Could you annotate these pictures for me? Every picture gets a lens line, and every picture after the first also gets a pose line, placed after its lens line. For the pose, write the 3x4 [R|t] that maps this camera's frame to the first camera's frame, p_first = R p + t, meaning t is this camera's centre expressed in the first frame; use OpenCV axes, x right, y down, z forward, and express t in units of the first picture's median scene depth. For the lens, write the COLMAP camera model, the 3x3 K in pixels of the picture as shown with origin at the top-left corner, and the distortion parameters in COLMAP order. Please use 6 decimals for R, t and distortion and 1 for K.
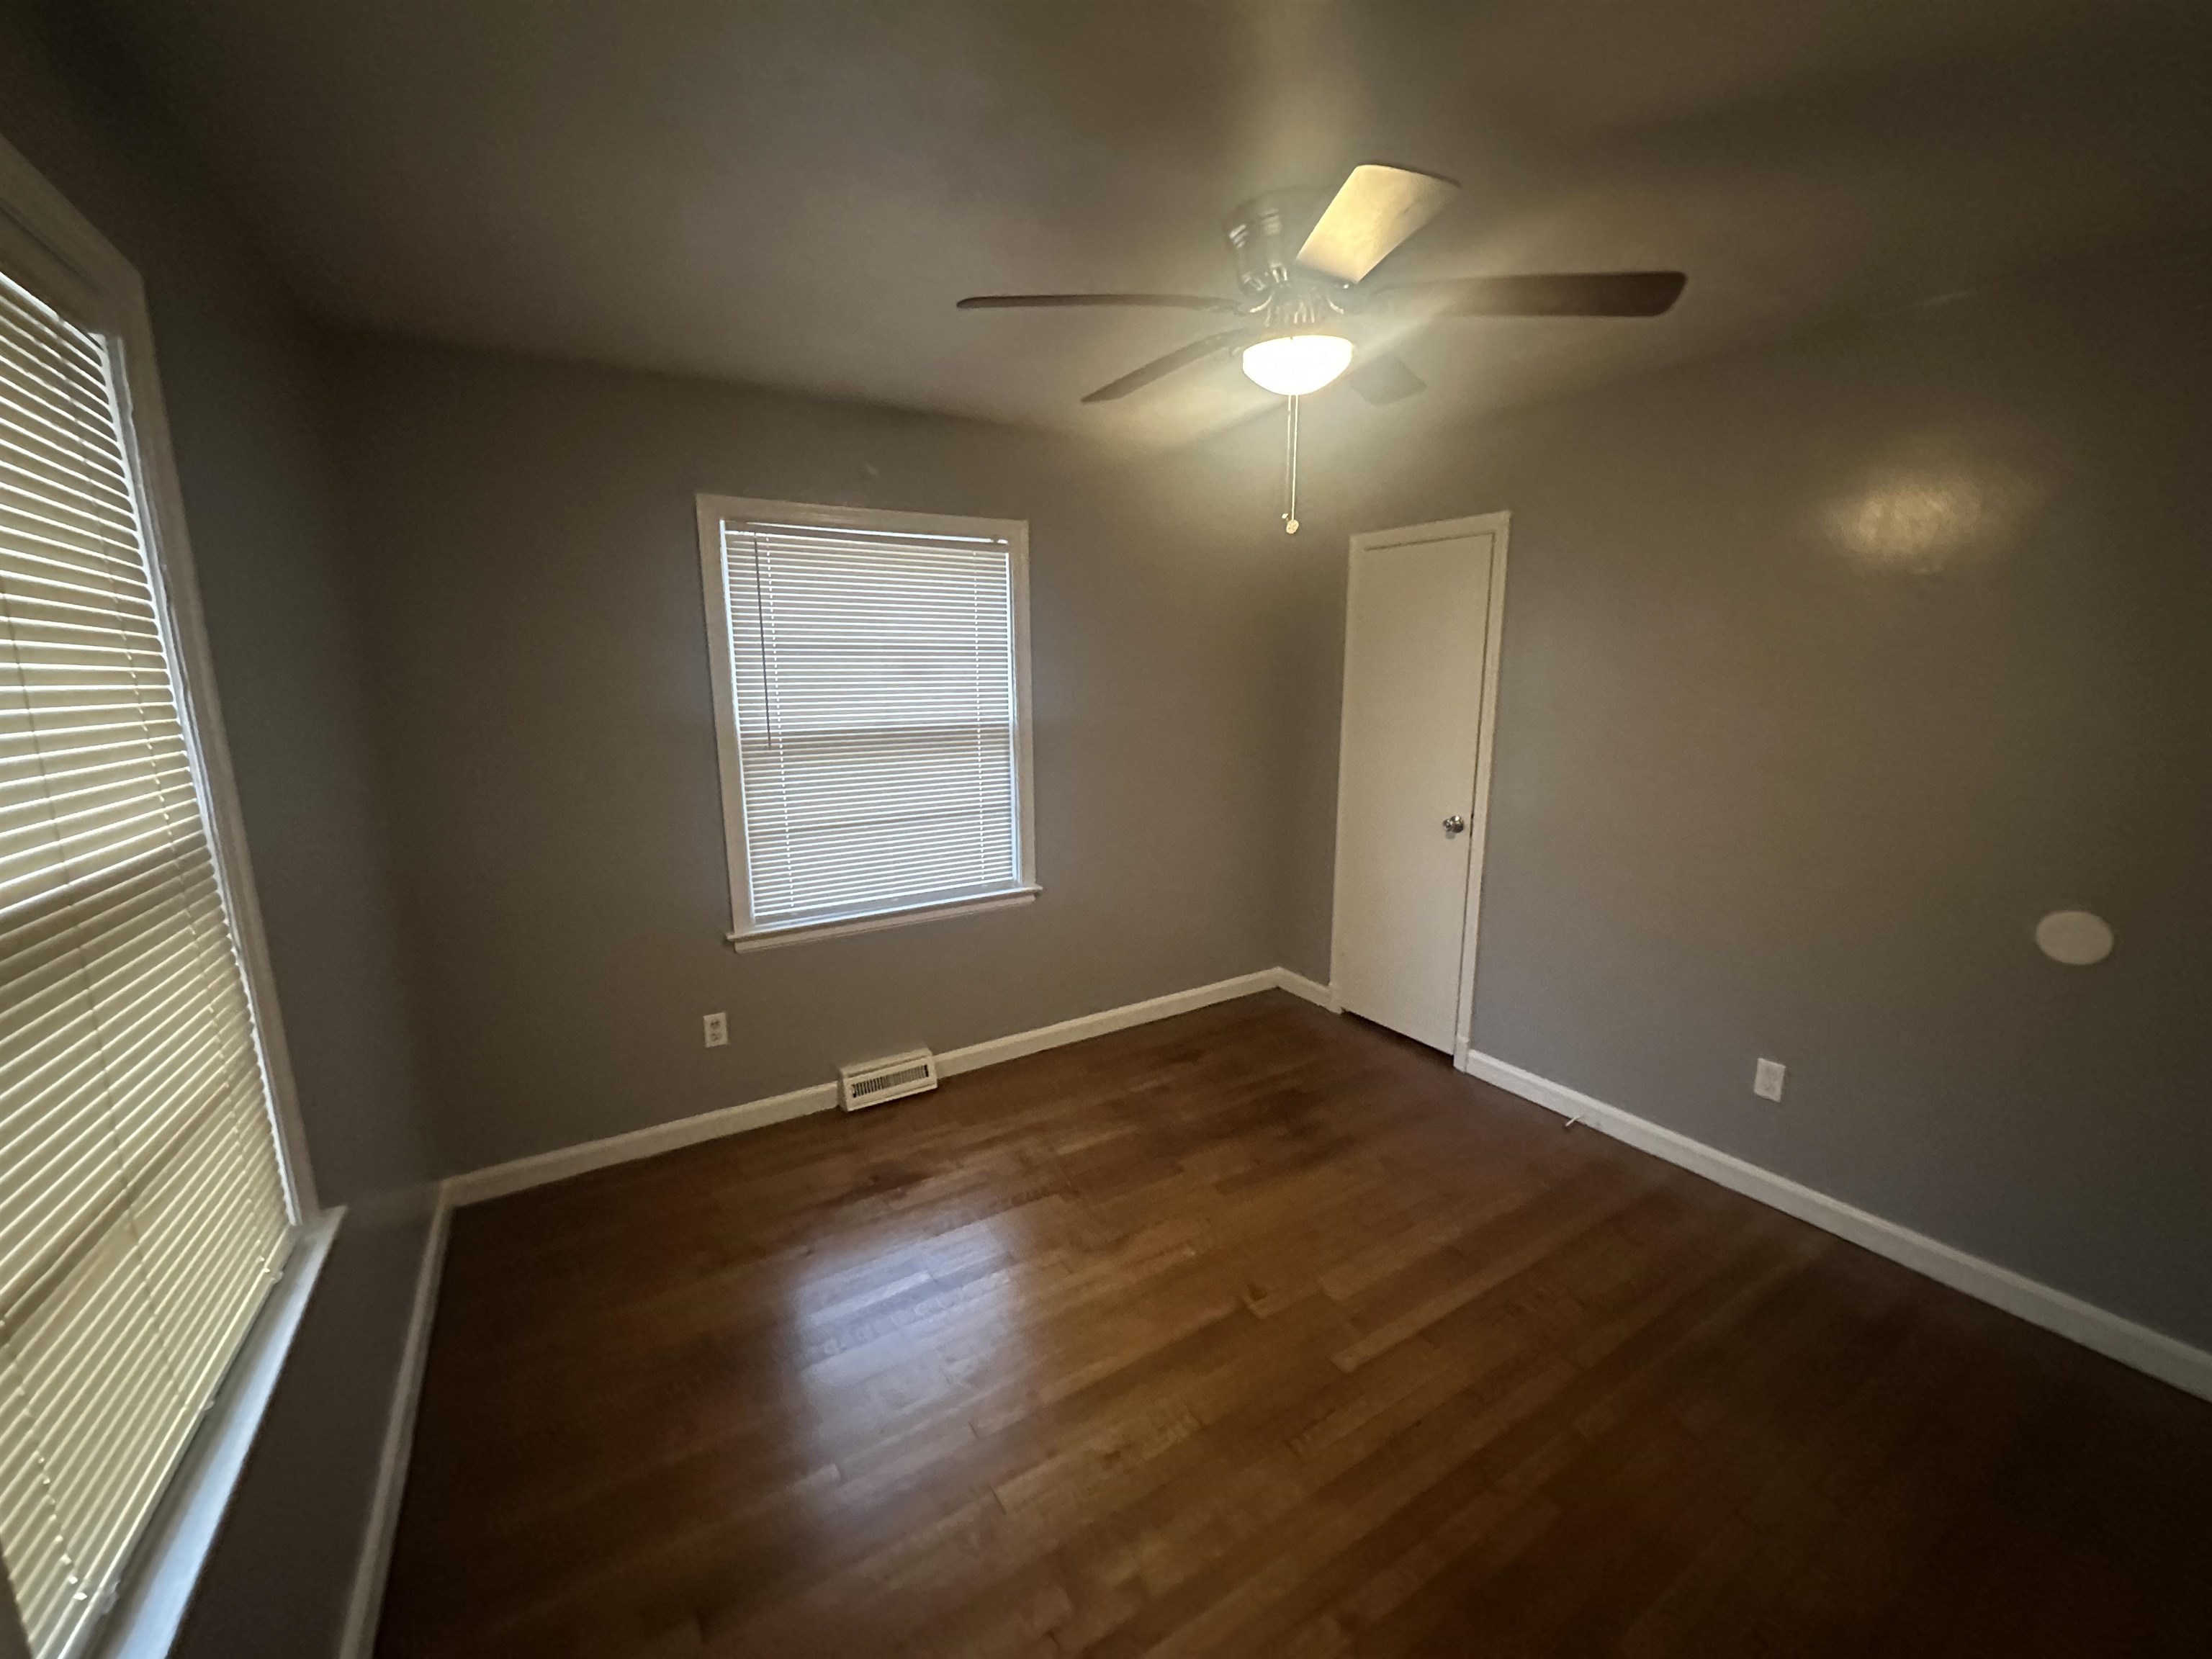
lens RADIAL K [[886.4, 0, 1106.0], [0, 886.4, 829.5], [0, 0, 1]] dist [-0.002333, -0.000315]
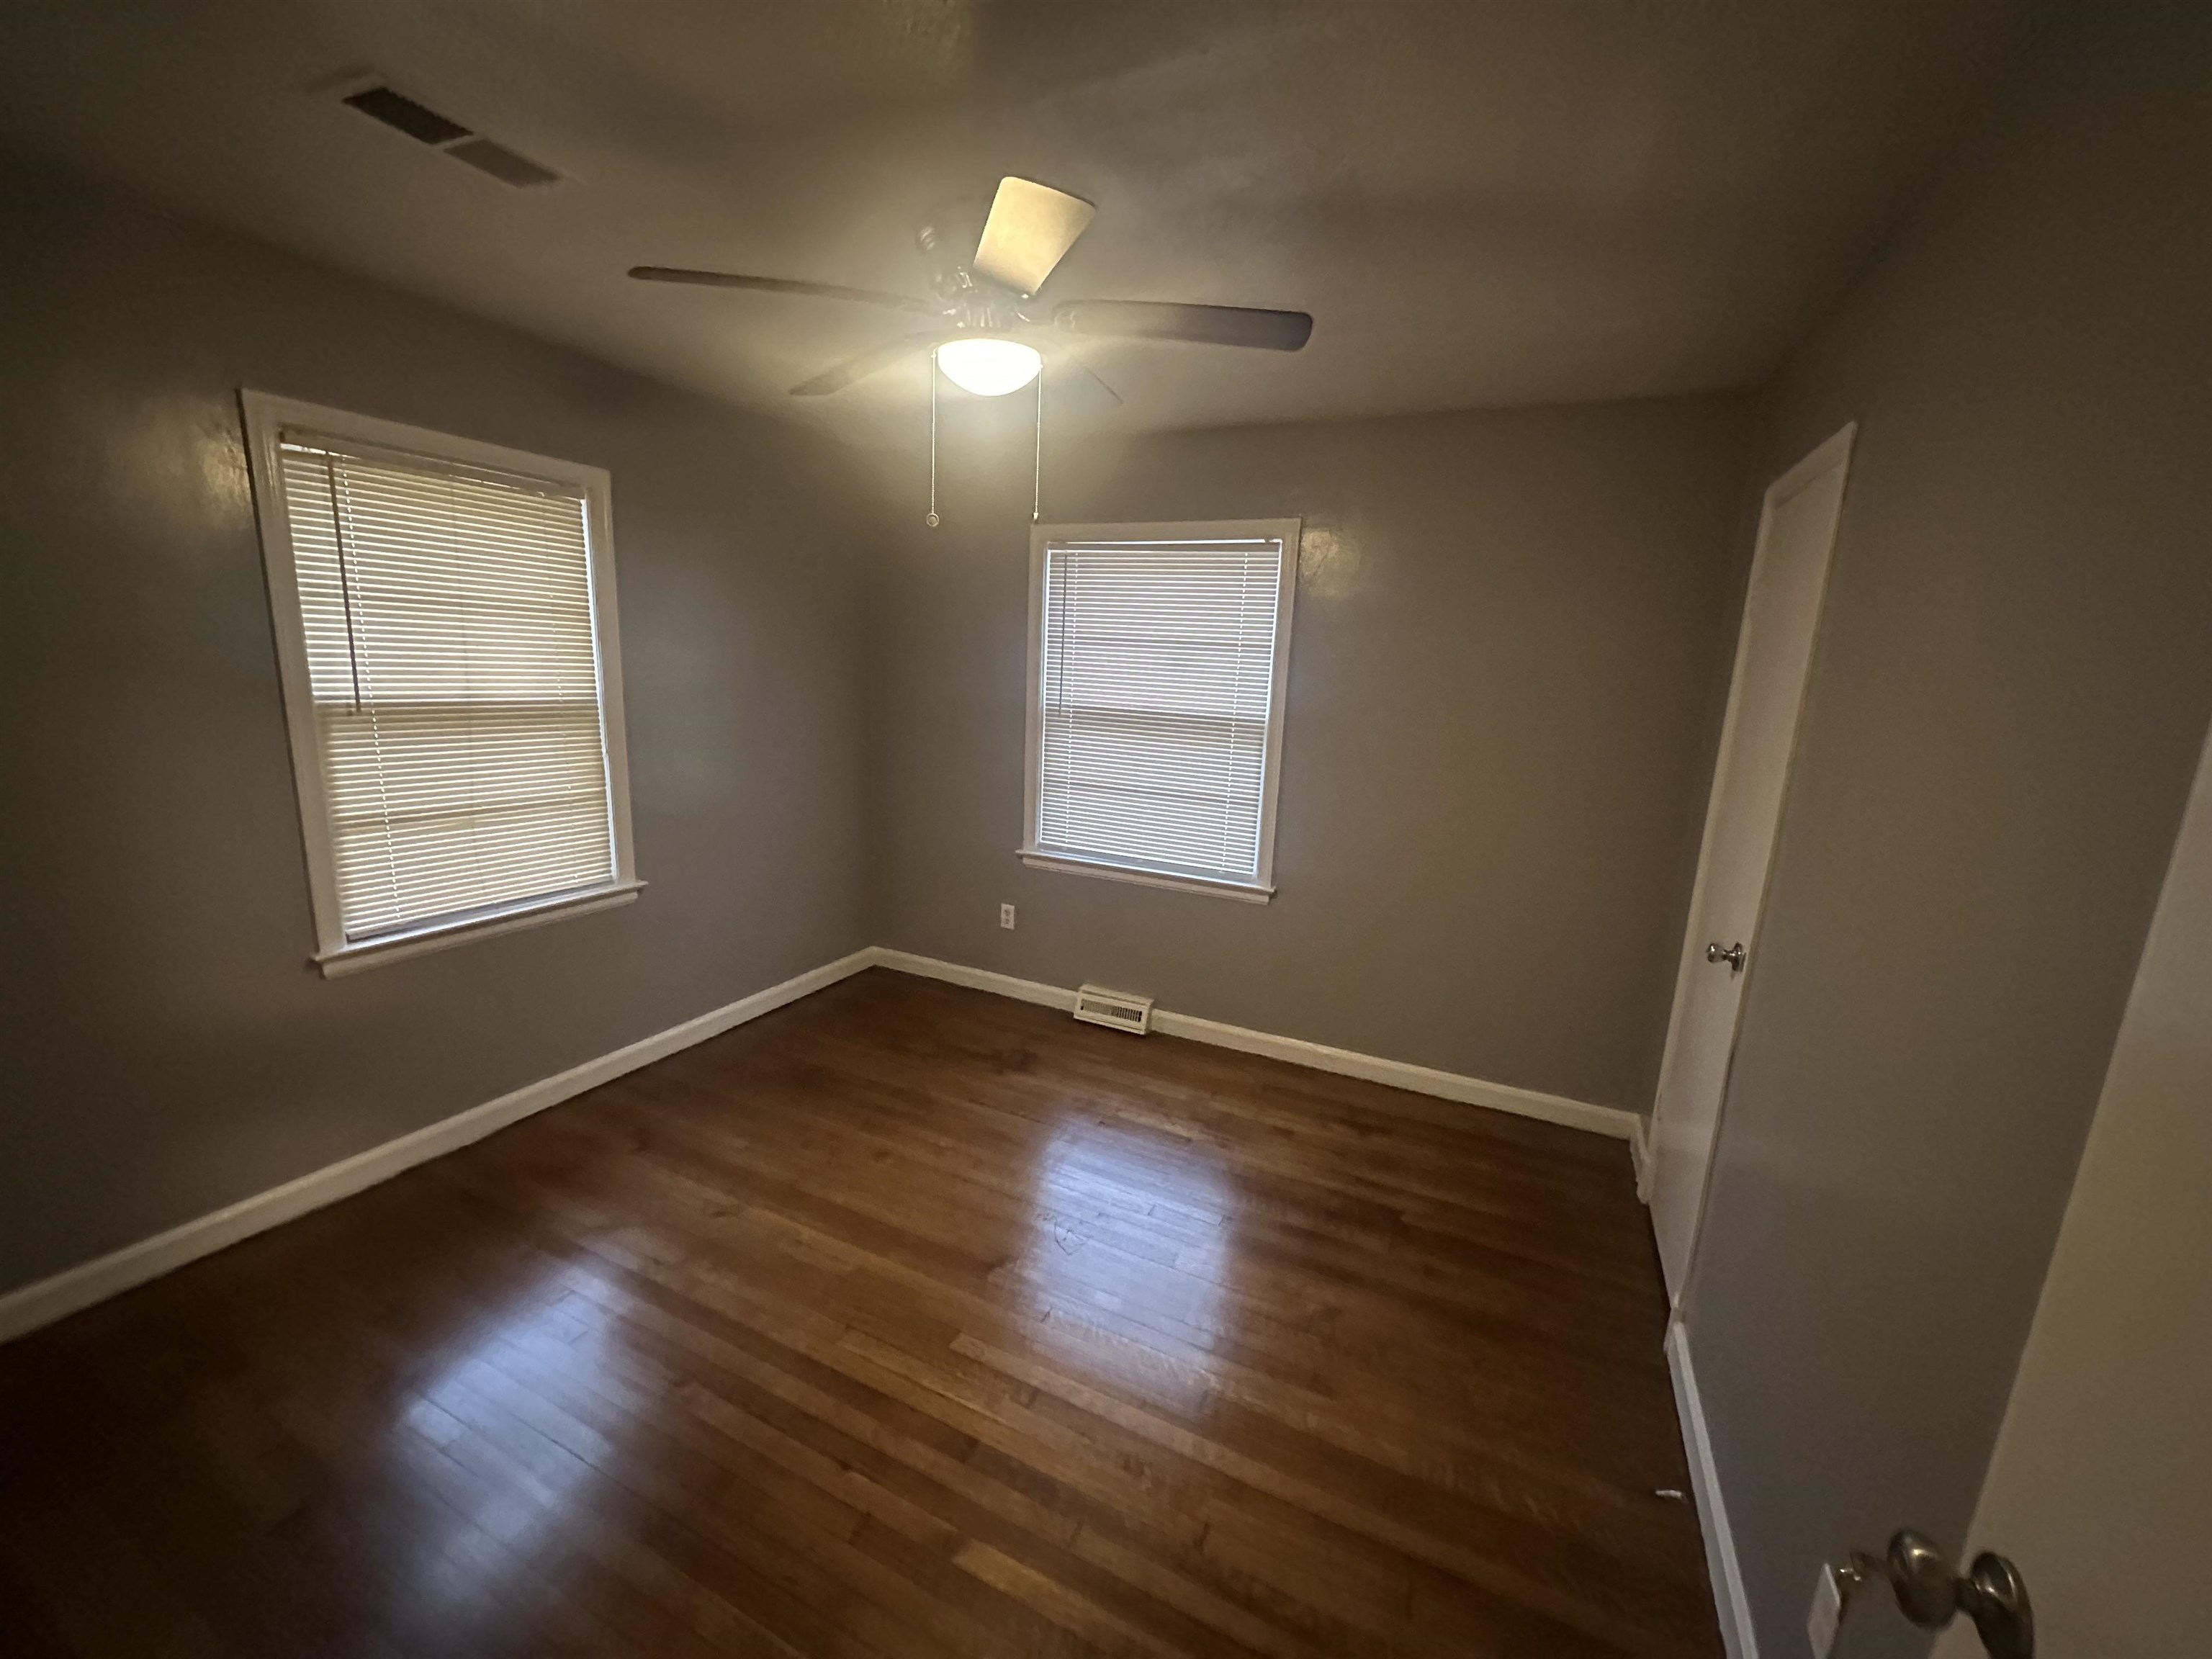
lens RADIAL K [[886.4, 0, 1106.0], [0, 886.4, 829.5], [0, 0, 1]] dist [-0.002333, -0.000315]
pose [[0.532979, 0.195642, -0.823200, 0.685209], [-0.203900, 0.973927, 0.099450, -0.066194], [0.821193, 0.114846, 0.558974, 0.318936]]
